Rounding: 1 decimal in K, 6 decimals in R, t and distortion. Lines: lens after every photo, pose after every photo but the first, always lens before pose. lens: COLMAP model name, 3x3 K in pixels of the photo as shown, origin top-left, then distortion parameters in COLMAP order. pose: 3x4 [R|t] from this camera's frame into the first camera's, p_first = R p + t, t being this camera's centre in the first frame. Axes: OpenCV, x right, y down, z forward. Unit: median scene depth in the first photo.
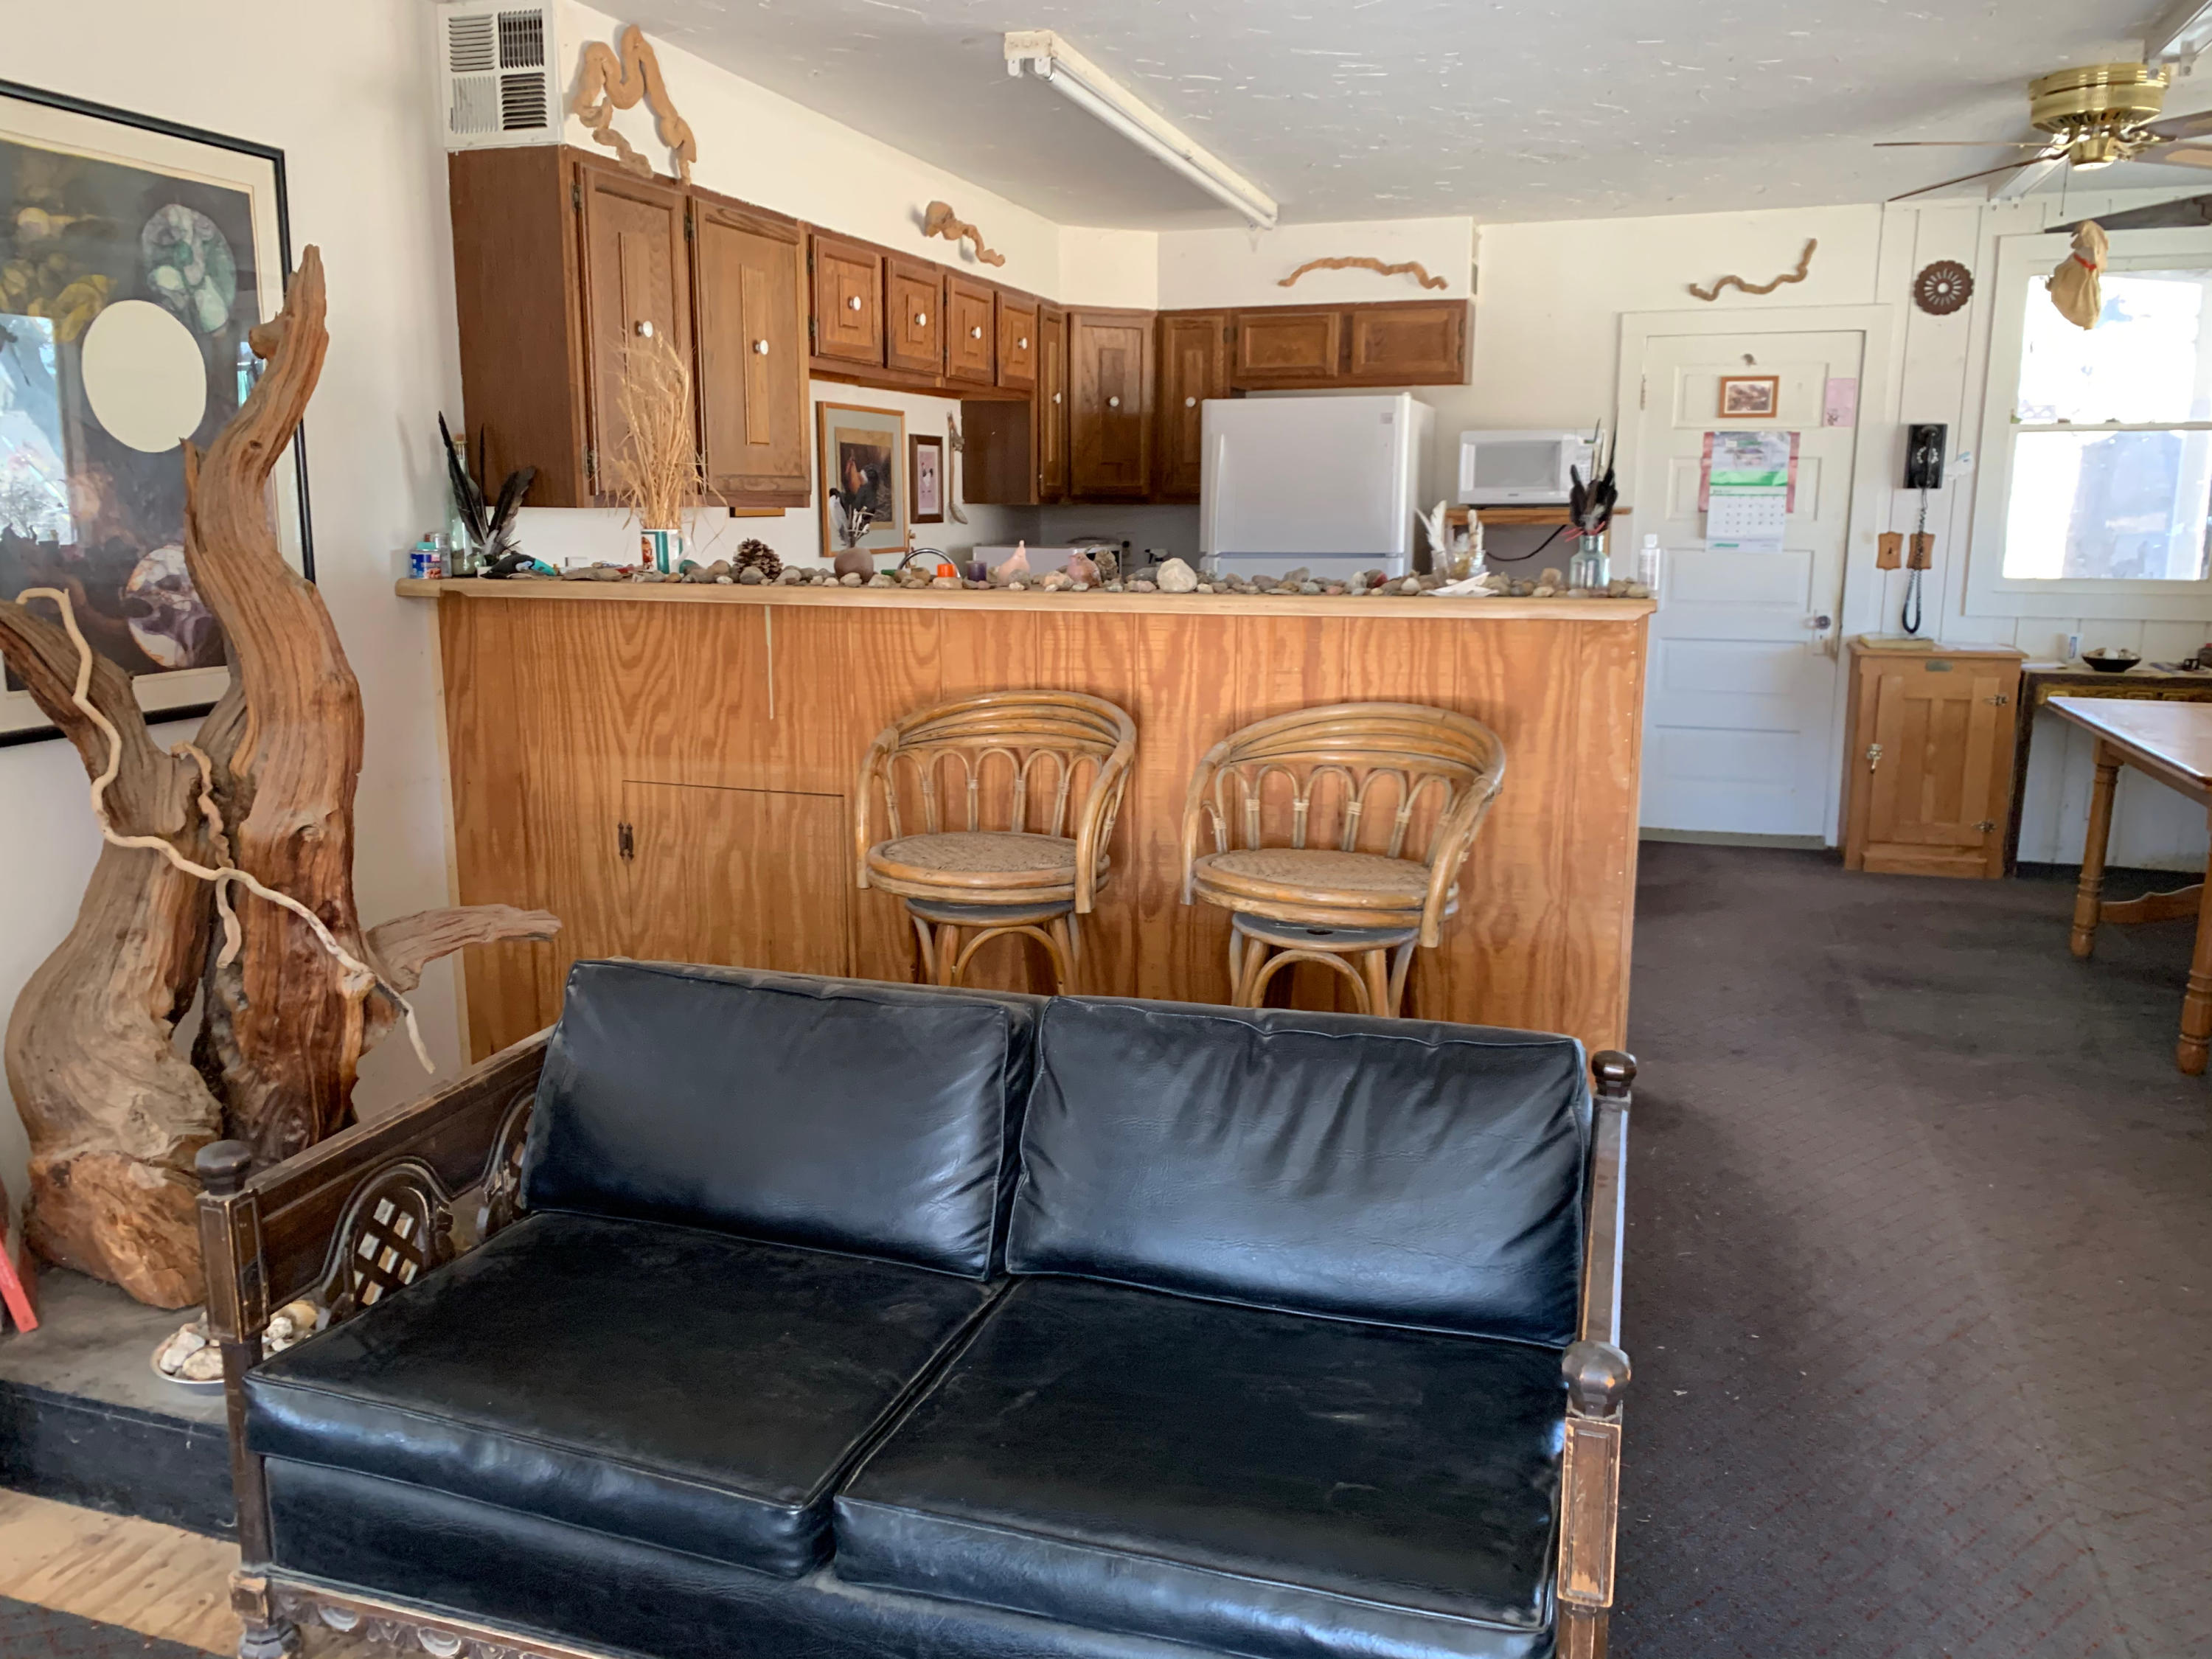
lens RADIAL K [[1705.0, 0, 1107.2], [0, 1705.0, 821.7], [0, 0, 1]] dist [0.032823, -0.031169]
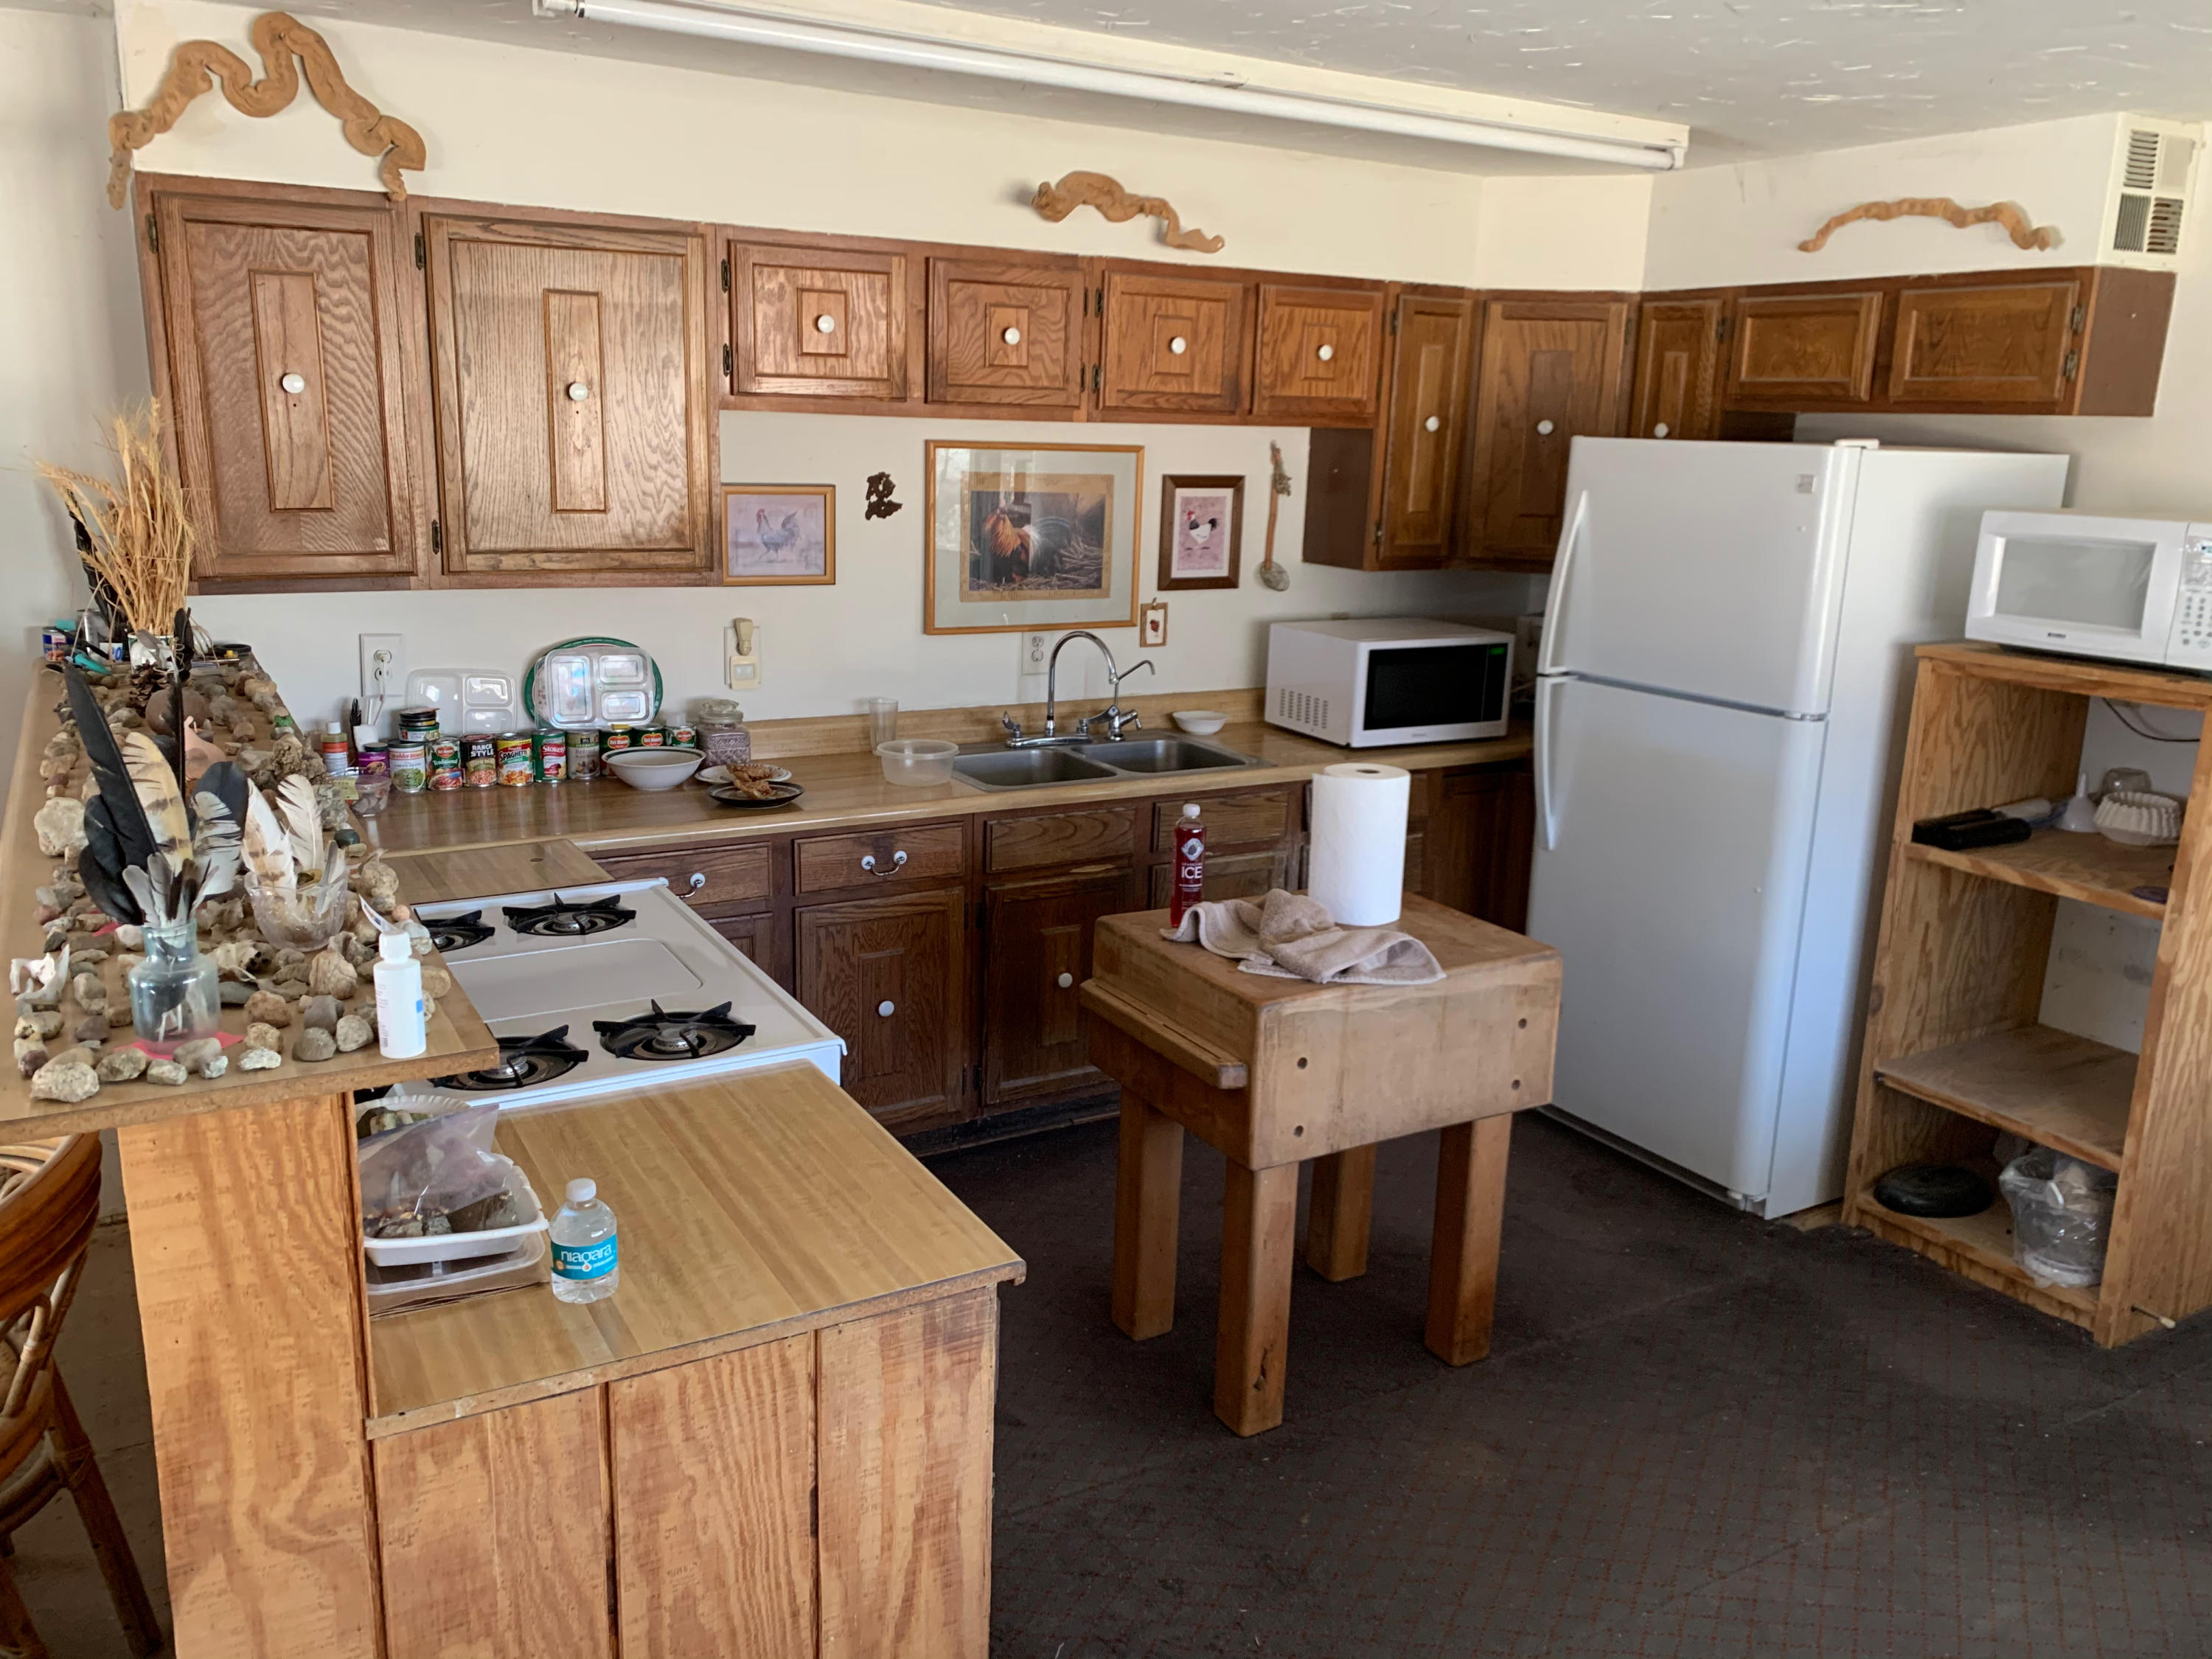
lens RADIAL K [[1705.0, 0, 1086.3], [0, 1705.0, 832.2], [0, 0, 1]] dist [0.032823, -0.031169]
pose [[0.741136, 0.182651, -0.646031, 0.367137], [-0.157584, 0.982724, 0.097060, -0.132690], [0.652598, 0.029869, 0.757115, 0.387204]]
